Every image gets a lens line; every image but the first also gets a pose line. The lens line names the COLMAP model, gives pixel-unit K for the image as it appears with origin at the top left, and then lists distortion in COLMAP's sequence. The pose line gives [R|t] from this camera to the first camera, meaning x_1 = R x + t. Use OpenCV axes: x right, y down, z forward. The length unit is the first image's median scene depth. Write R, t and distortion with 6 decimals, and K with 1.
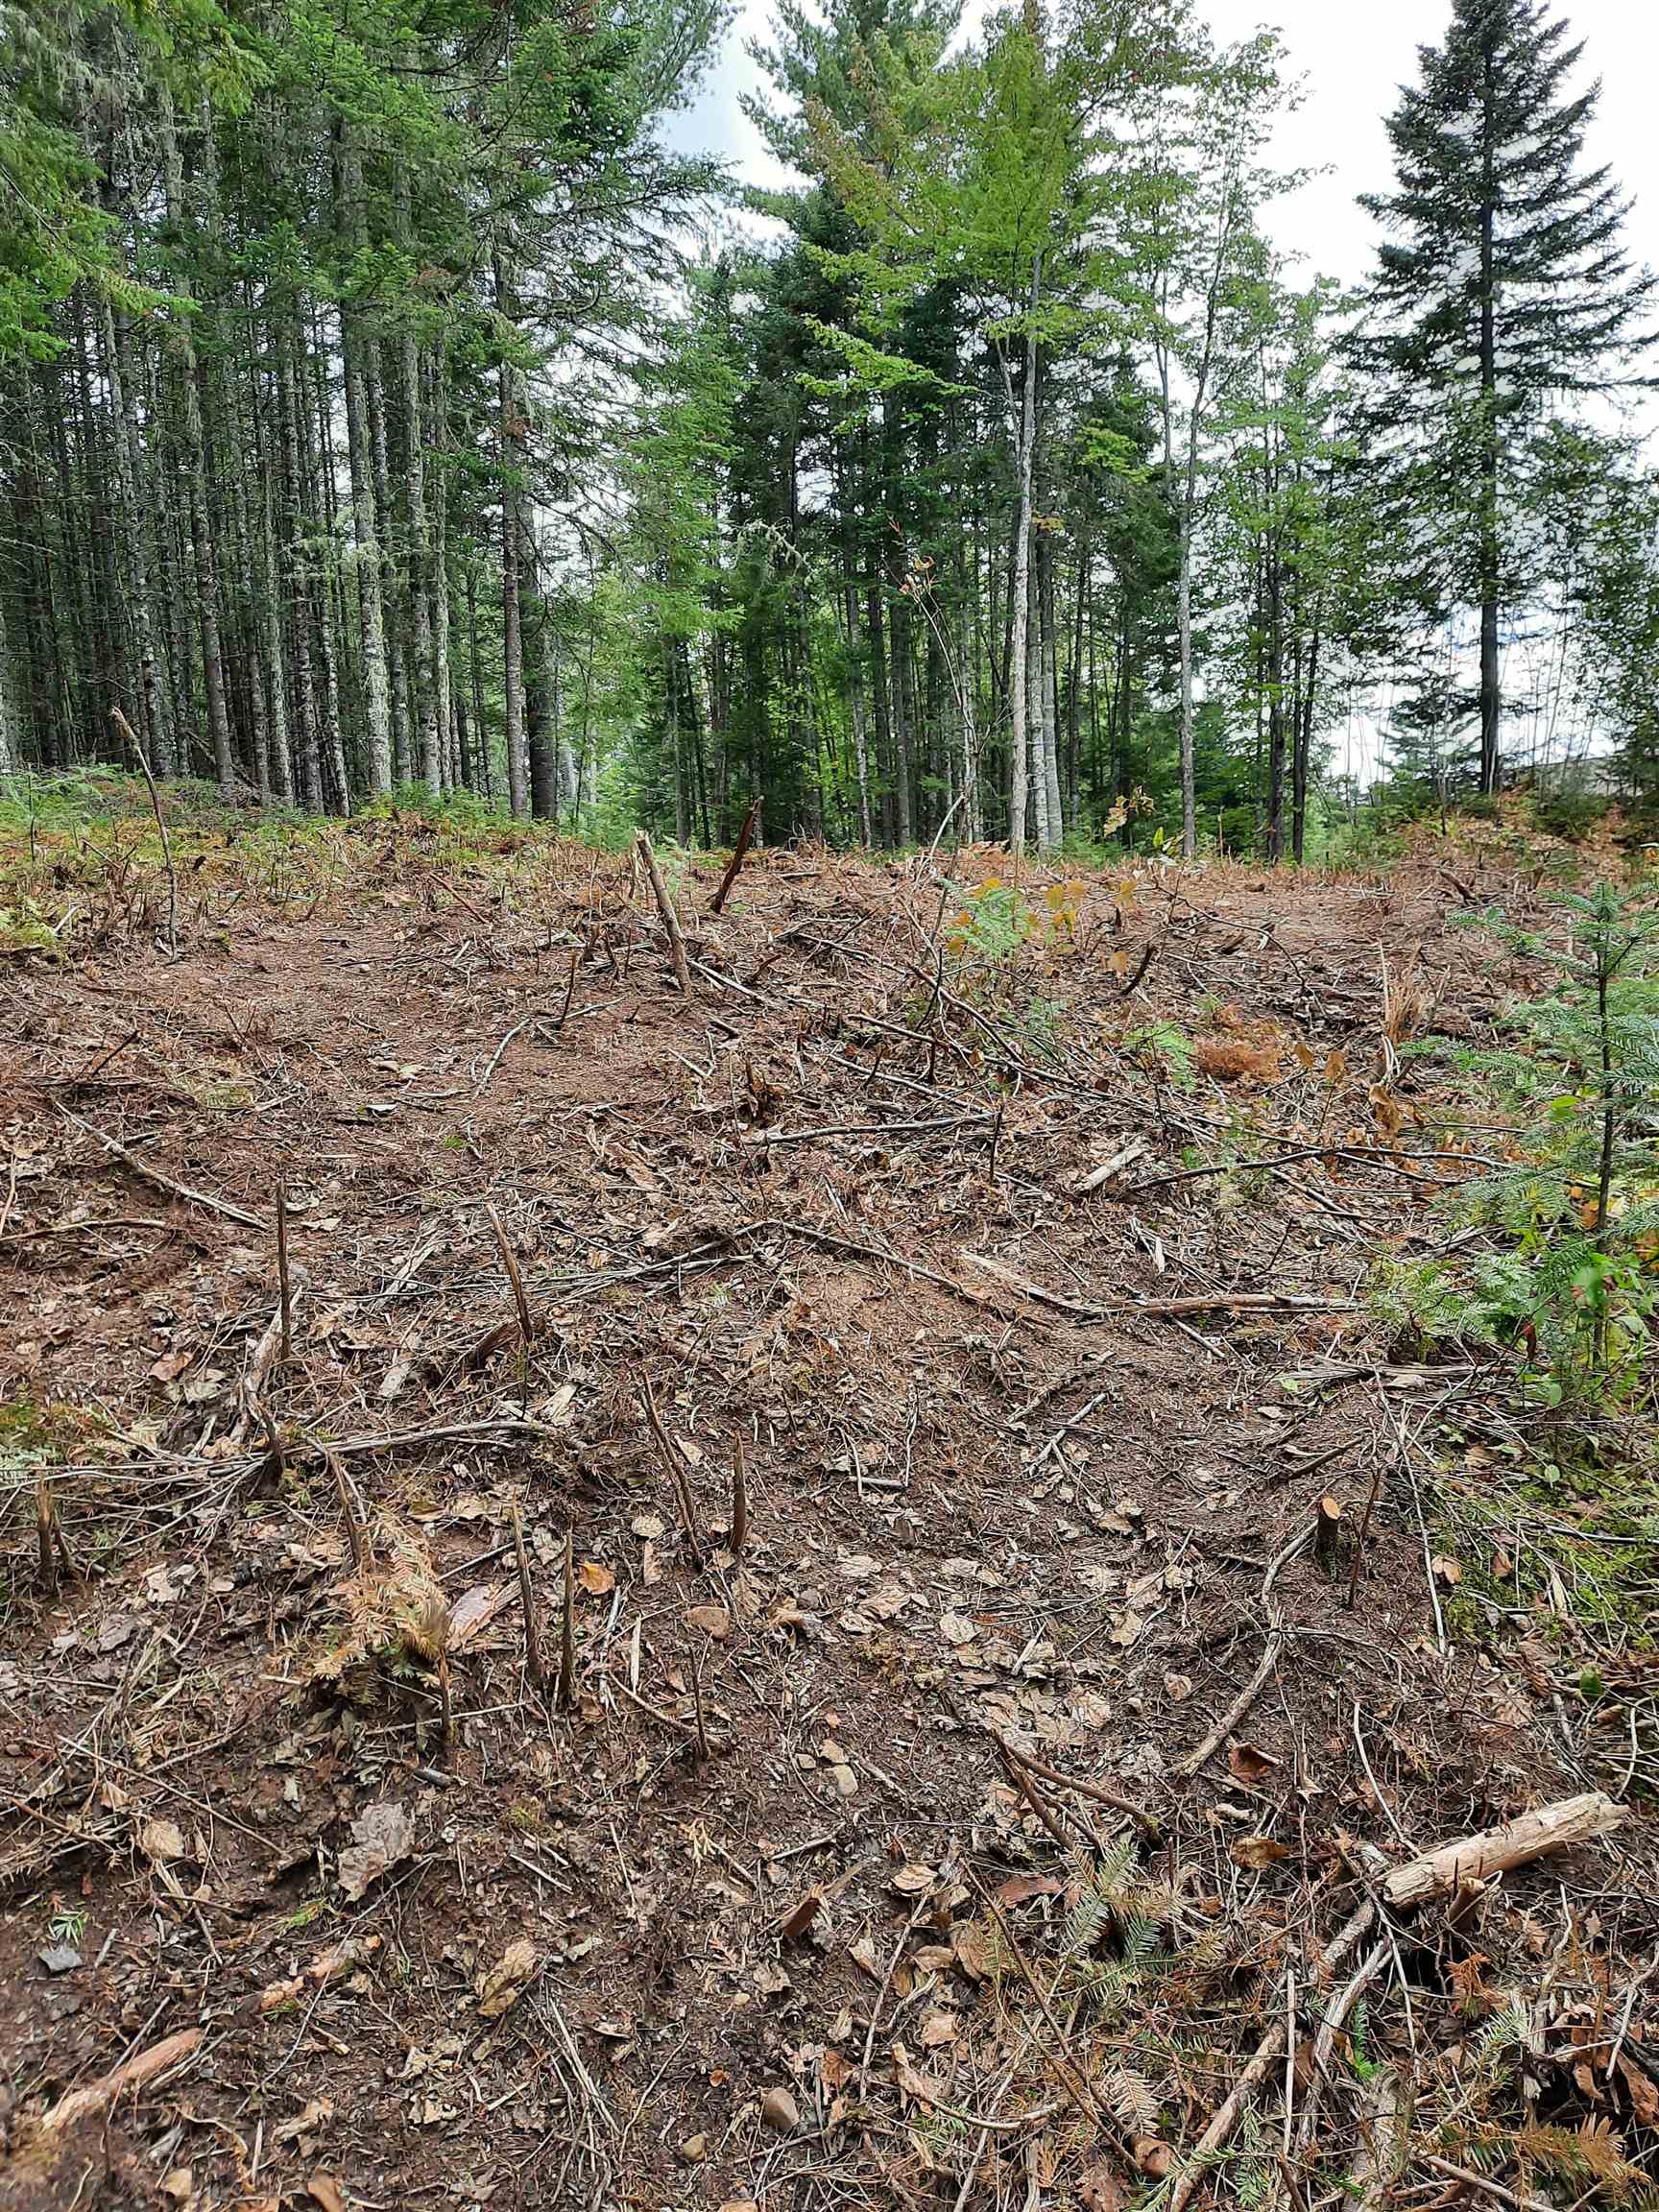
lens RADIAL K [[1643.0, 0, 814.7], [0, 1643.0, 1111.6], [0, 0, 1]] dist [0.057447, -0.052925]
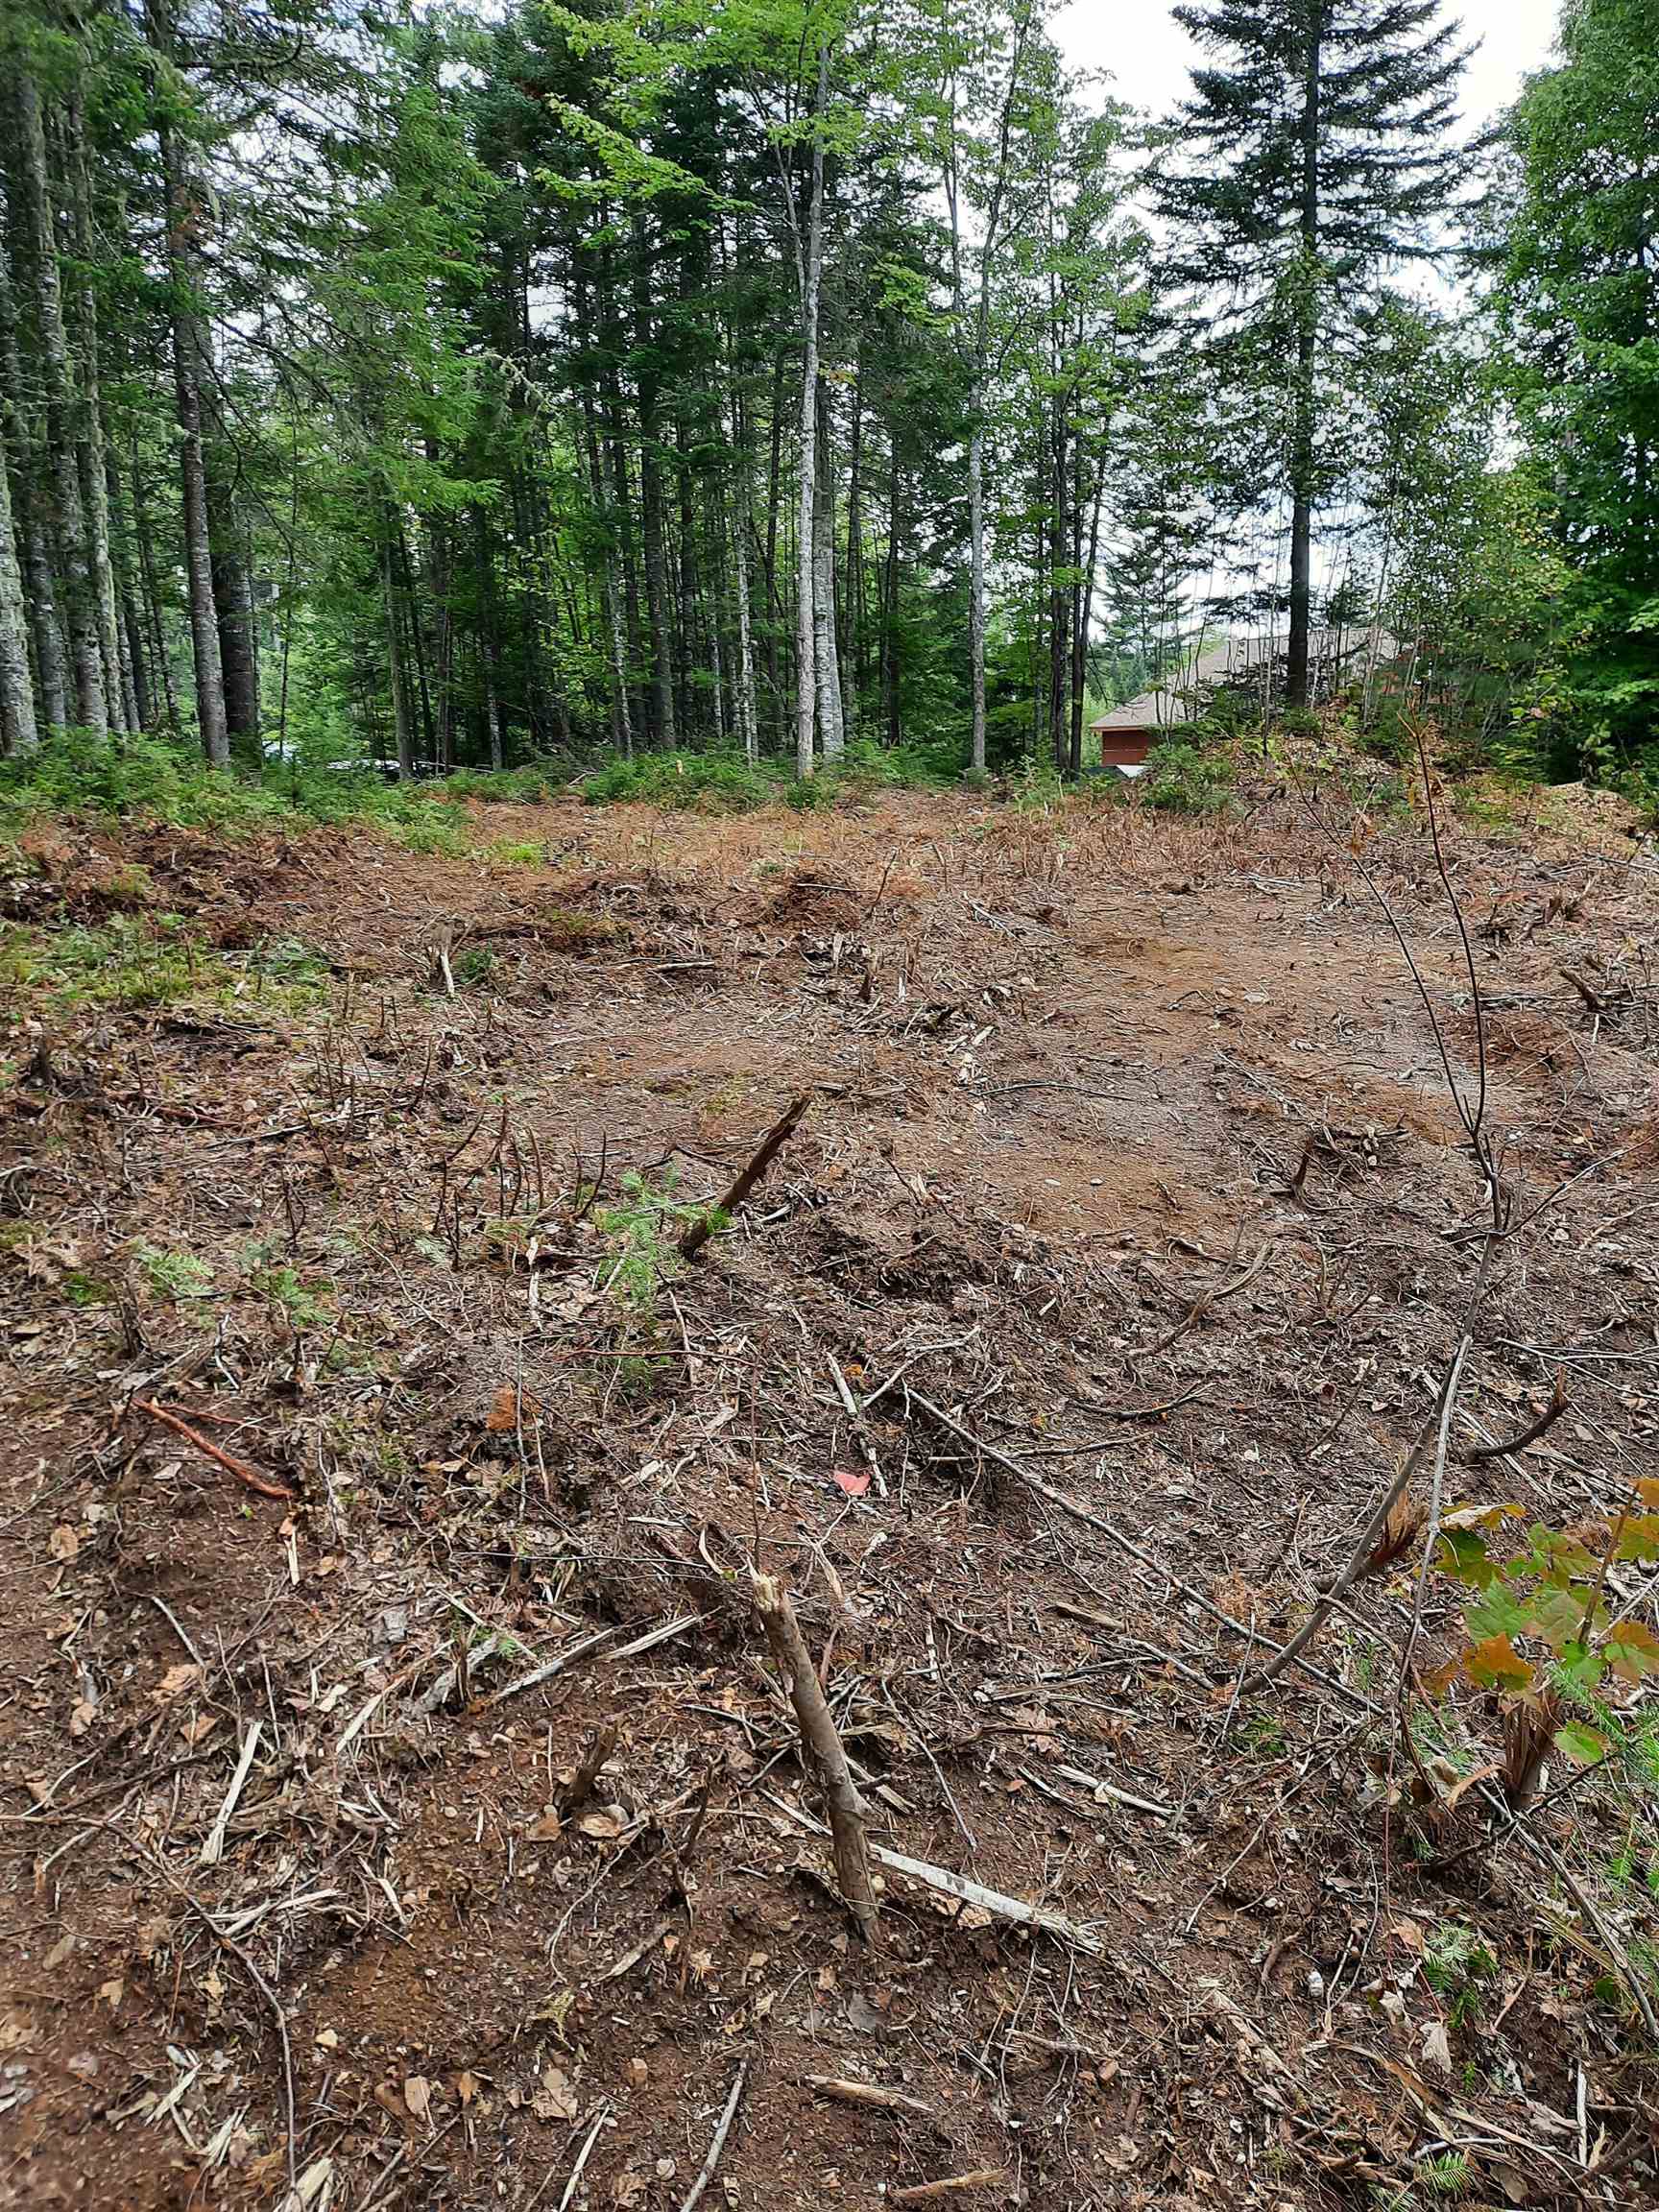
lens RADIAL K [[1643.0, 0, 824.8], [0, 1643.0, 1116.0], [0, 0, 1]] dist [0.057447, -0.052925]
pose [[0.983799, -0.025130, 0.177505, -0.028624], [0.007920, 0.995252, 0.097006, -0.055809], [-0.179100, -0.094029, 0.979327, 0.119392]]
